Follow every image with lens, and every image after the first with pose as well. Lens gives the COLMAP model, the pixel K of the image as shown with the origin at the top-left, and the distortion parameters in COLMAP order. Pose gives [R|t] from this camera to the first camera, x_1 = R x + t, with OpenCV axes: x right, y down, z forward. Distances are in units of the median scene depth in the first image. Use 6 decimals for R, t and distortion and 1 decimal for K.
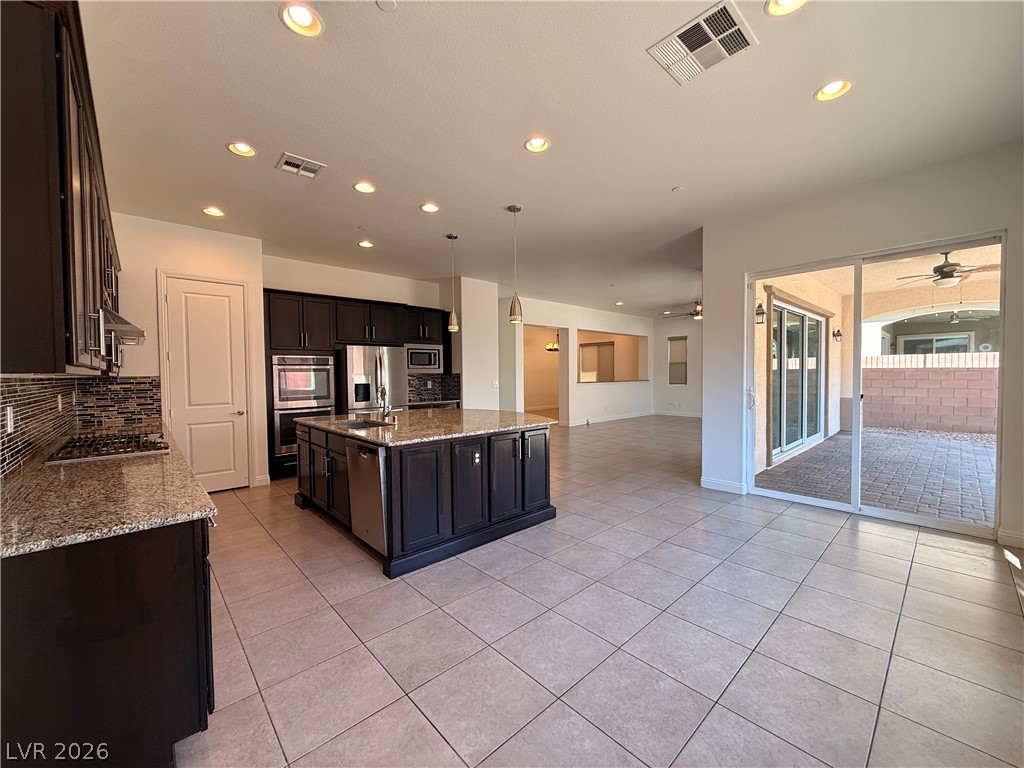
lens RADIAL K [[410.5, 0, 512.0], [0, 410.5, 384.0], [0, 0, 1]] dist [-0.000547, -0.000148]
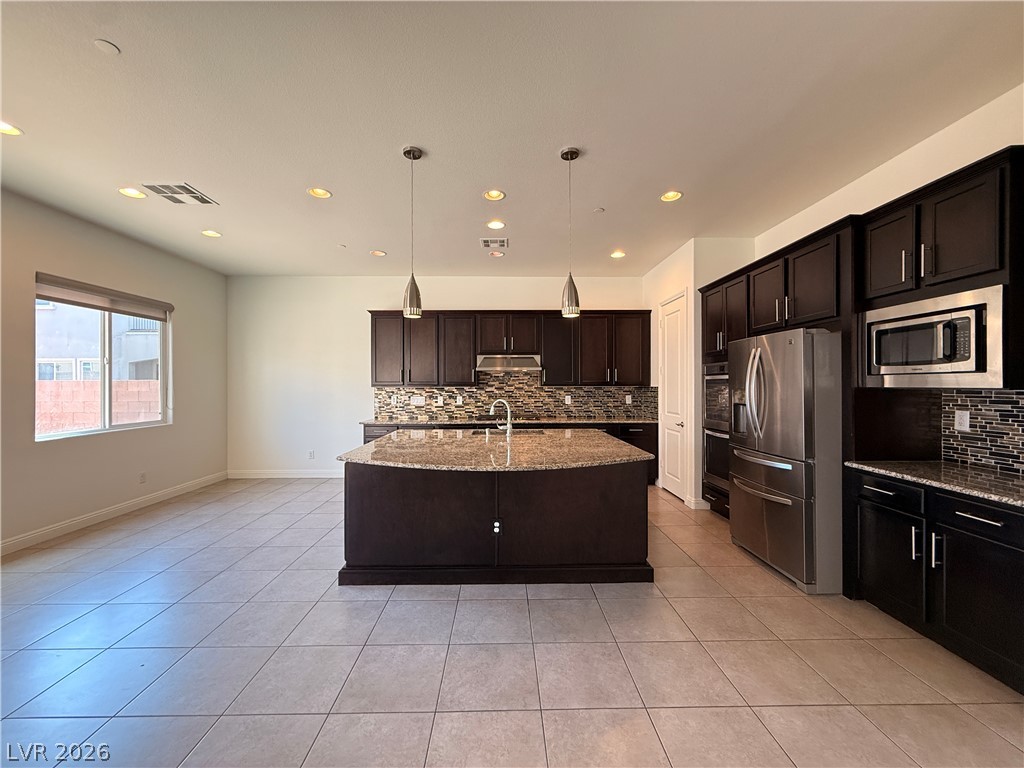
lens RADIAL K [[410.5, 0, 512.0], [0, 410.5, 384.0], [0, 0, 1]] dist [-0.000547, -0.000148]
pose [[-0.666018, 0.012213, -0.745836, 0.355569], [-0.007049, 0.999718, 0.022664, -0.048572], [0.745902, 0.020352, -0.665744, 1.364867]]
